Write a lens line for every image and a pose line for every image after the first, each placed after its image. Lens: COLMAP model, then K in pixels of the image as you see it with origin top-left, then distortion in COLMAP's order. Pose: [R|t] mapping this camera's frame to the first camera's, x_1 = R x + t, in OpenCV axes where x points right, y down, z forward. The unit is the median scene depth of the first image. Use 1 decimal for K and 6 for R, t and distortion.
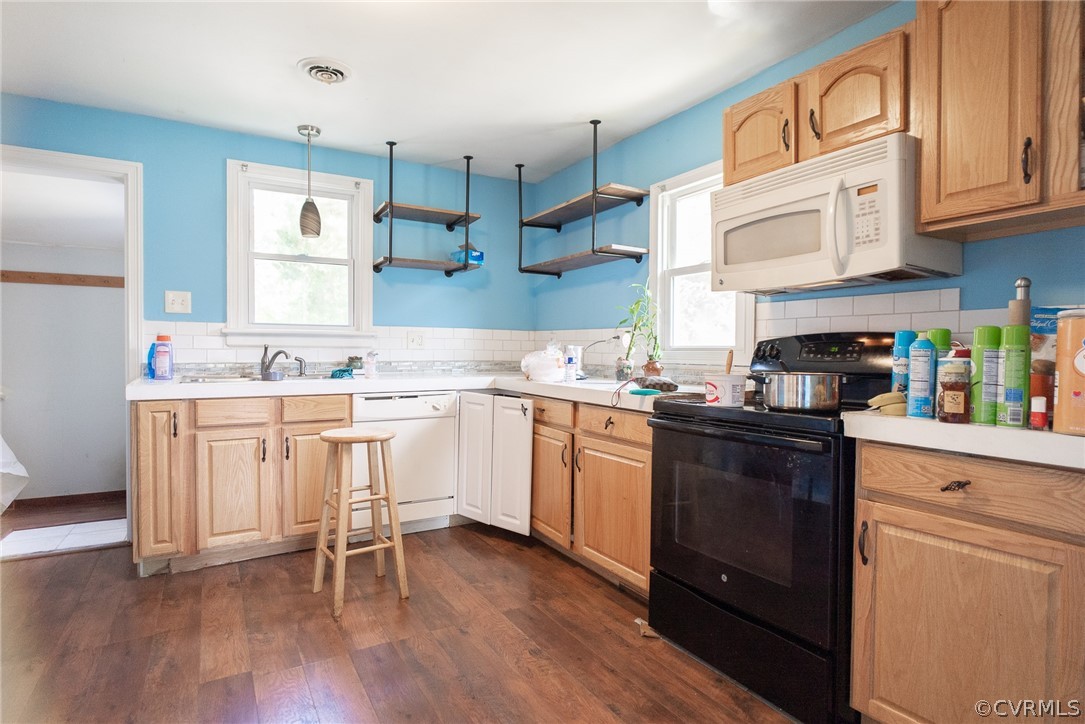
lens RADIAL K [[582.4, 0, 542.5], [0, 582.4, 362.0], [0, 0, 1]] dist [-0.000719, -0.000275]
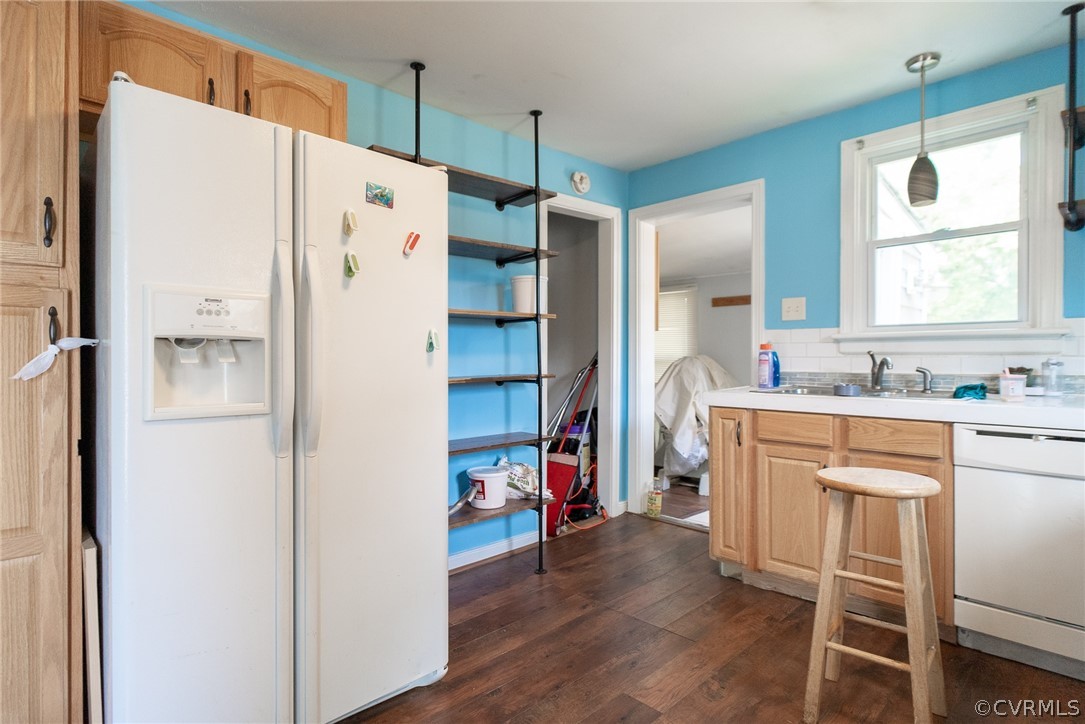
lens RADIAL K [[562.7, 0, 542.5], [0, 562.7, 362.0], [0, 0, 1]] dist [0.000153, 0.000336]
pose [[0.237552, 0.002087, -0.971373, 0.186221], [-0.017016, 0.999853, -0.002013, -0.005749], [0.971226, 0.017007, 0.237553, 0.373337]]
